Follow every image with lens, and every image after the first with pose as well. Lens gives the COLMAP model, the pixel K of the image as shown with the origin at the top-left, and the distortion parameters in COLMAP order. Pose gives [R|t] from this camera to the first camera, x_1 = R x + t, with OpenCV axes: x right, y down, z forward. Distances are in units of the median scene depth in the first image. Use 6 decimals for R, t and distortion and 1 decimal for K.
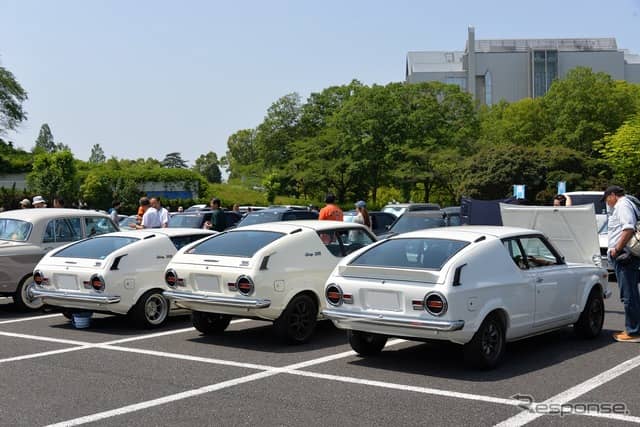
lens RADIAL K [[616.7, 0, 320.0], [0, 616.7, 213.5], [0, 0, 1]] dist [0.000478, 0.004520]
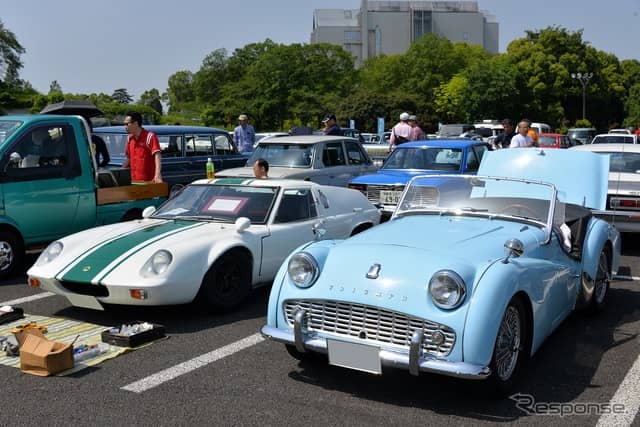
lens RADIAL K [[616.7, 0, 320.0], [0, 616.7, 213.5], [0, 0, 1]] dist [0.000478, 0.004520]
pose [[0.993682, -0.011398, 0.111655, 0.014734], [-0.001038, 0.993854, 0.110692, 0.013795], [-0.112231, -0.110108, 0.987563, -0.389018]]
